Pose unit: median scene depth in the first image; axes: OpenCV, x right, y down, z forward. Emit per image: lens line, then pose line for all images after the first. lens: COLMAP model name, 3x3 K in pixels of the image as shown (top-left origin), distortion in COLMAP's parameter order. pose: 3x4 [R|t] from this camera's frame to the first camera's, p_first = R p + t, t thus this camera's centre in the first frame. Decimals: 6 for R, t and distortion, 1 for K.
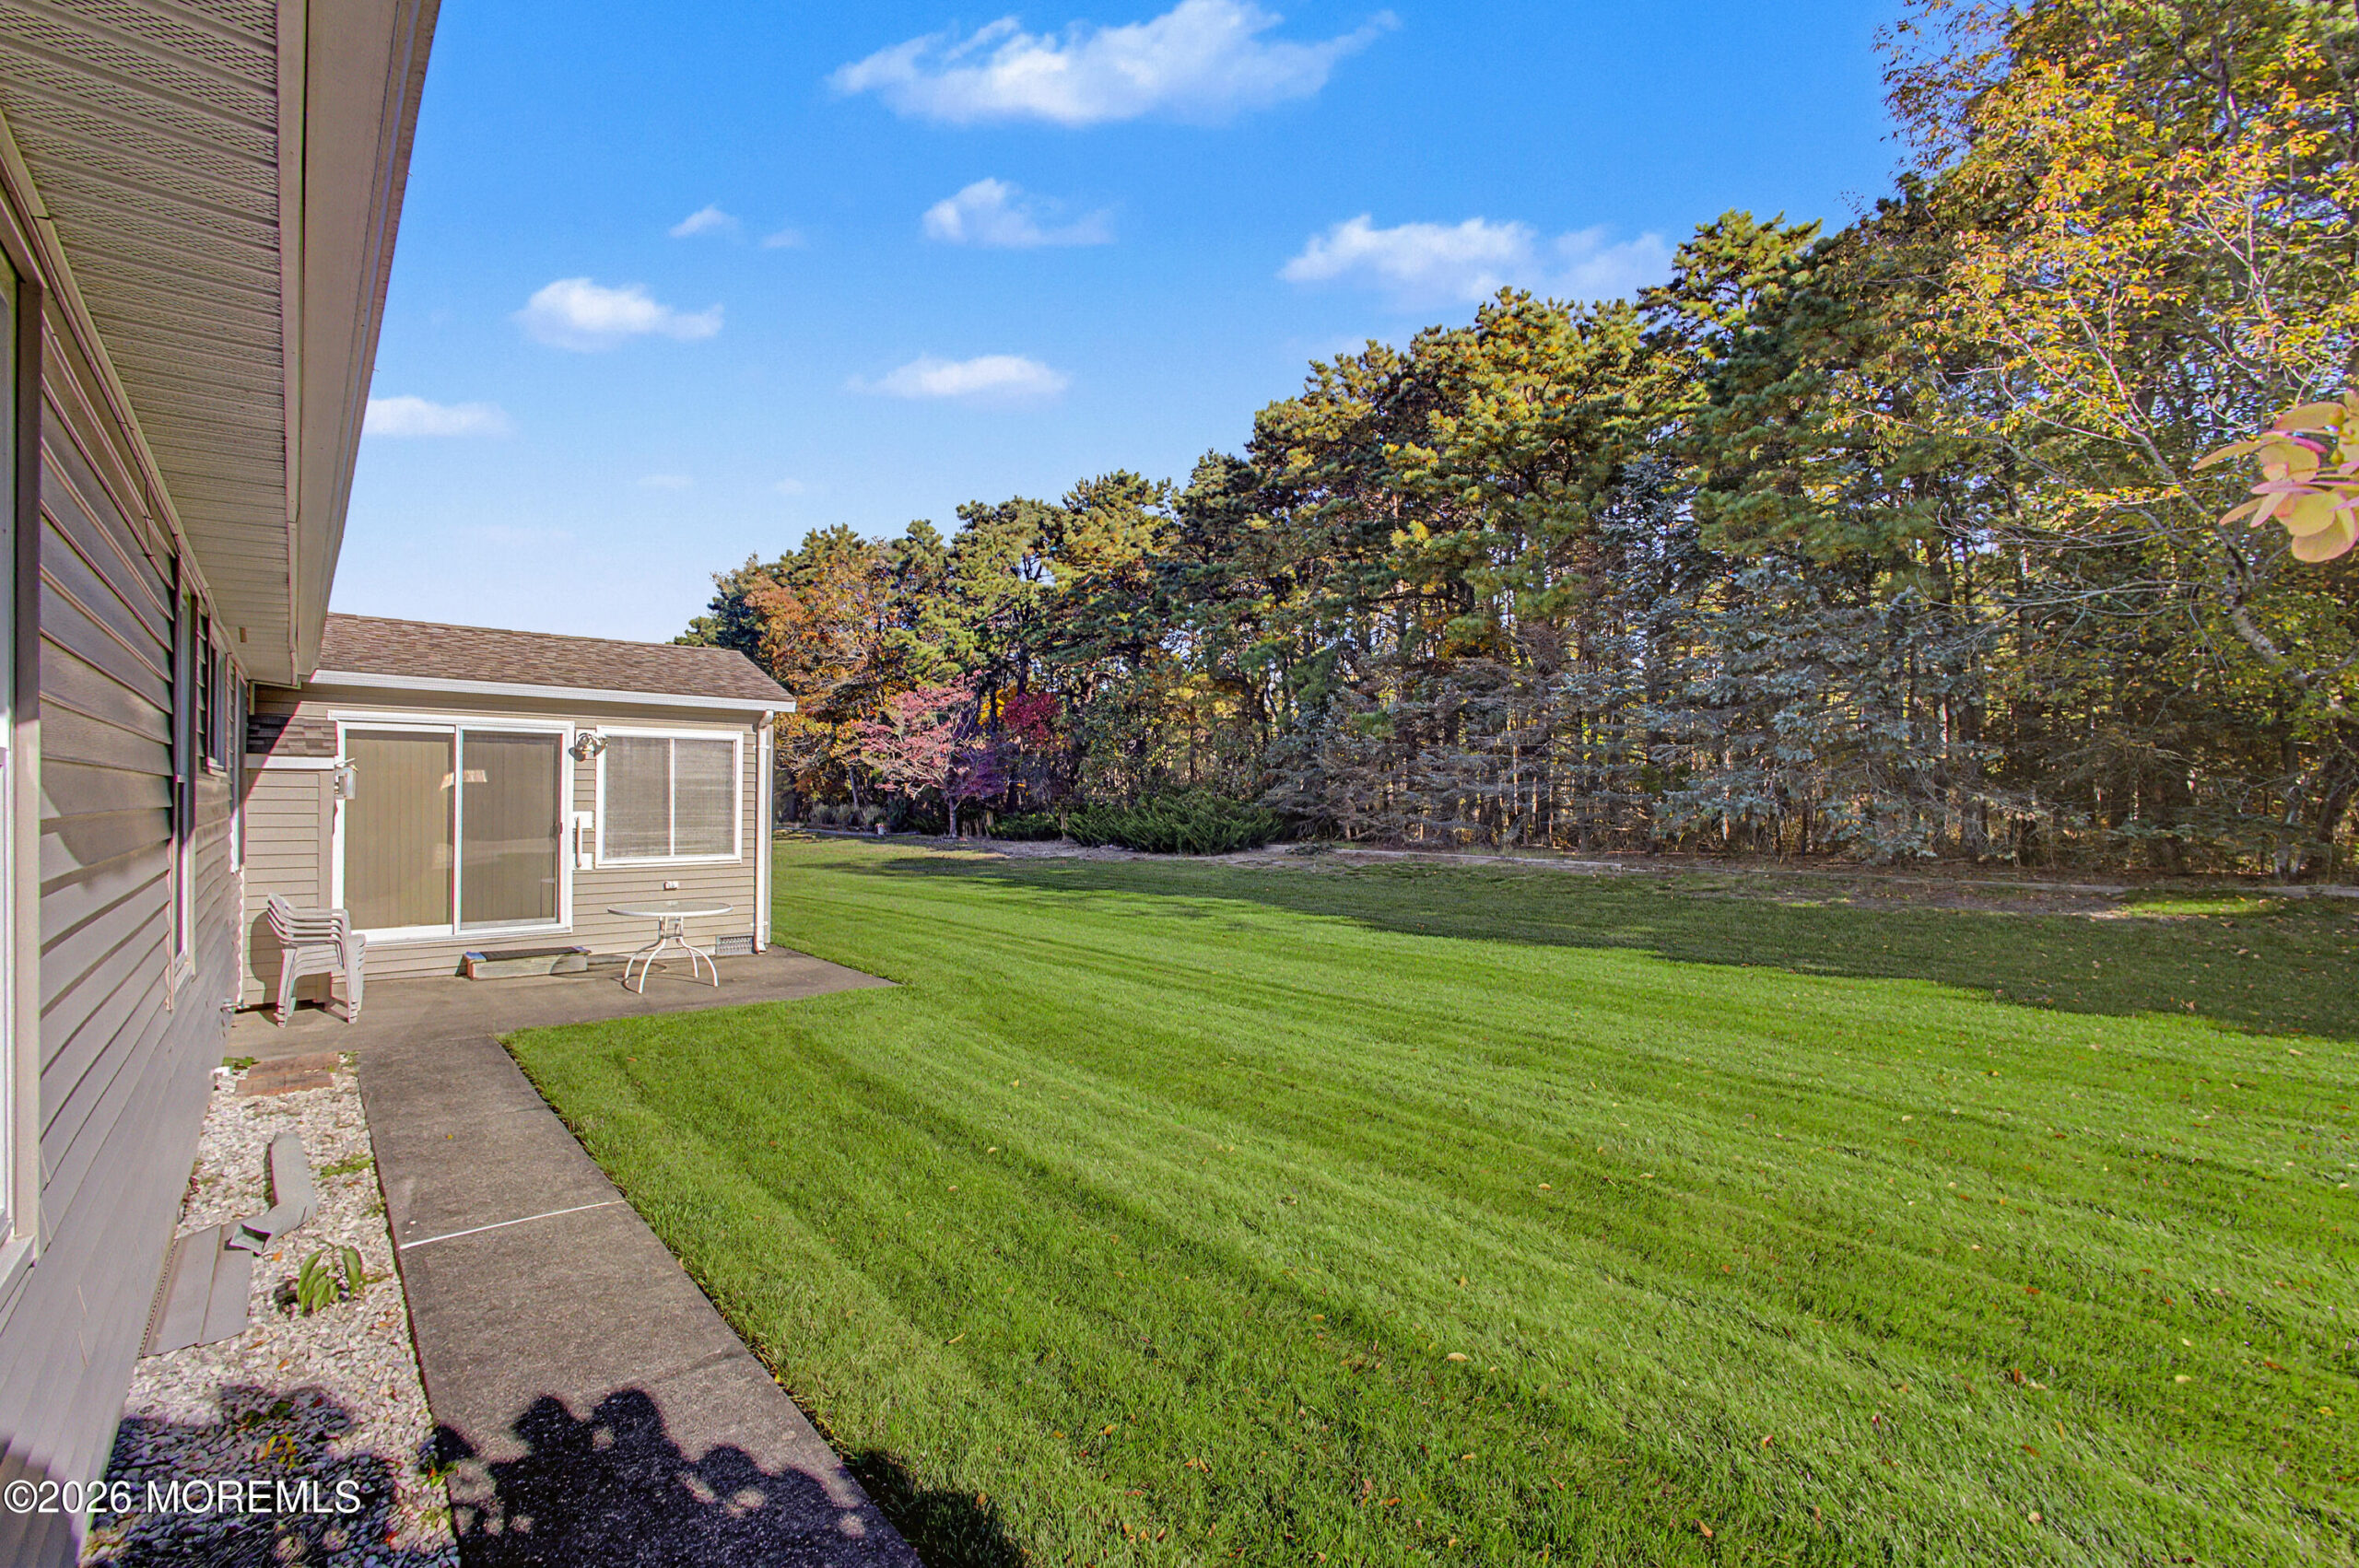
lens RADIAL K [[1023.0, 0, 1173.7], [0, 1023.0, 793.3], [0, 0, 1]] dist [-0.001470, 0.000027]
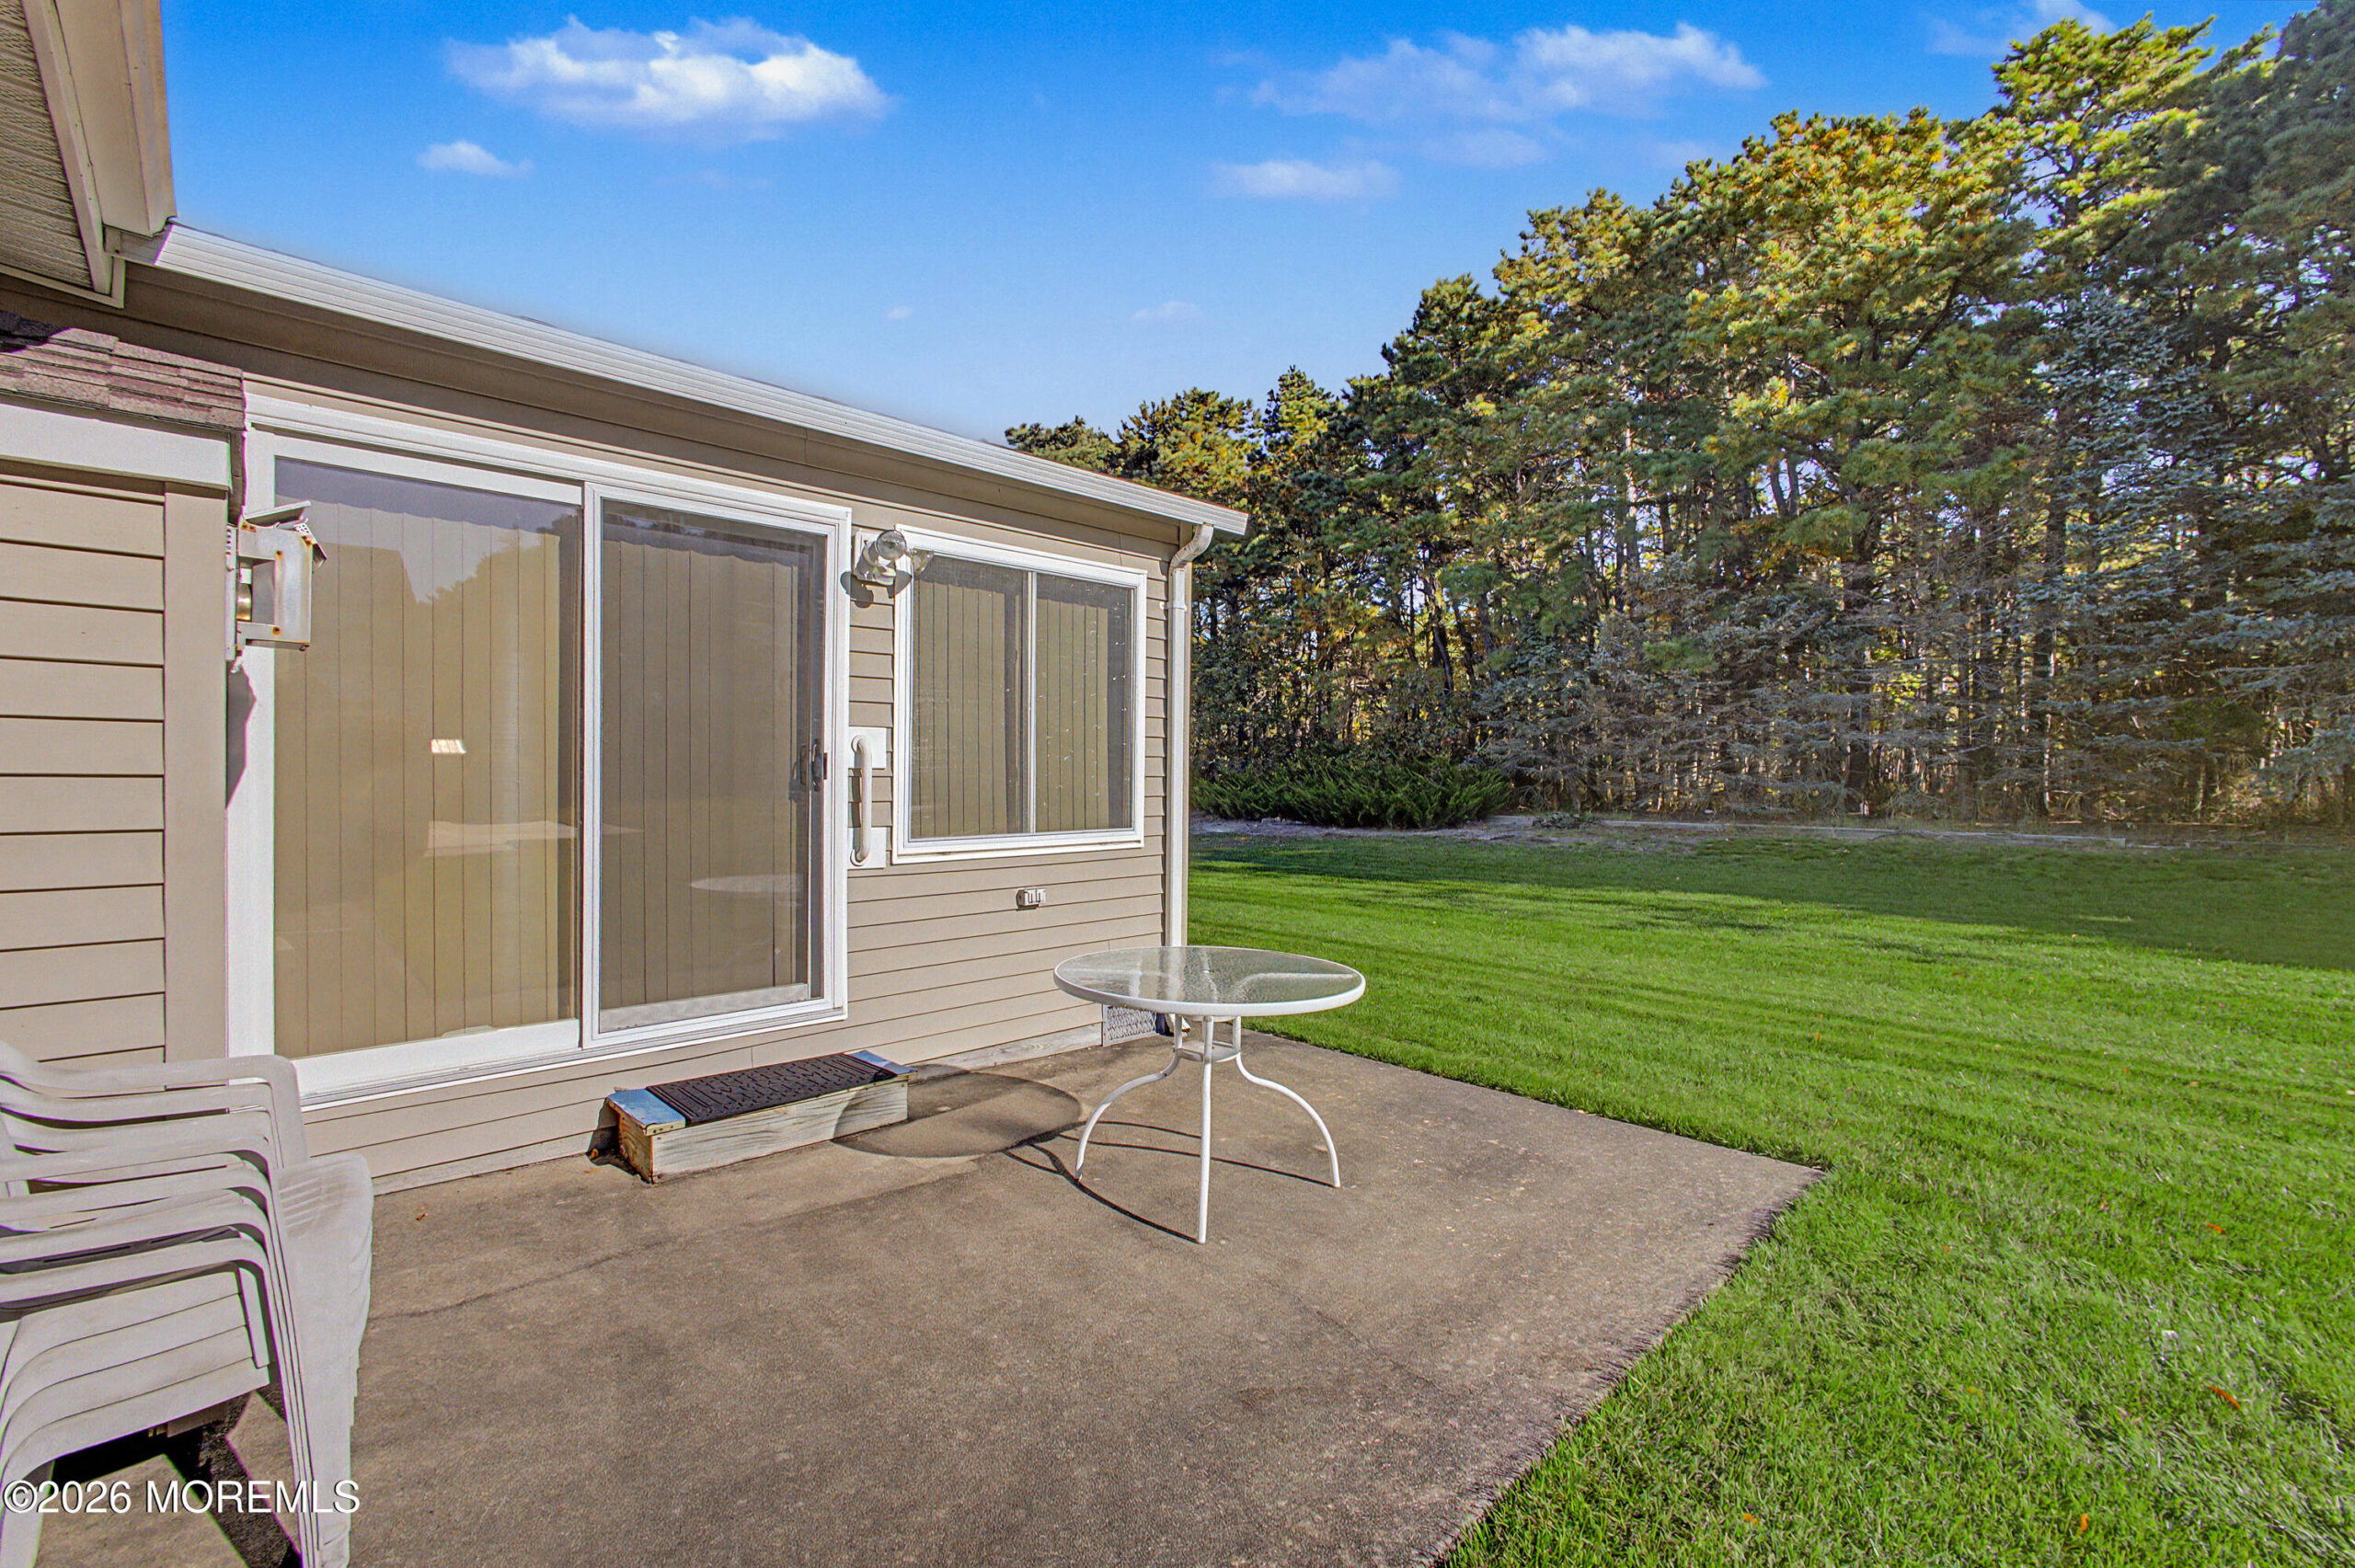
lens RADIAL K [[1021.2, 0, 1183.7], [0, 1021.2, 780.0], [0, 0, 1]] dist [-0.001470, 0.000027]
pose [[0.998977, -0.001465, 0.045198, -0.216920], [0.000942, 0.999933, 0.011579, 0.015884], [-0.045212, -0.011525, 0.998911, 0.267572]]
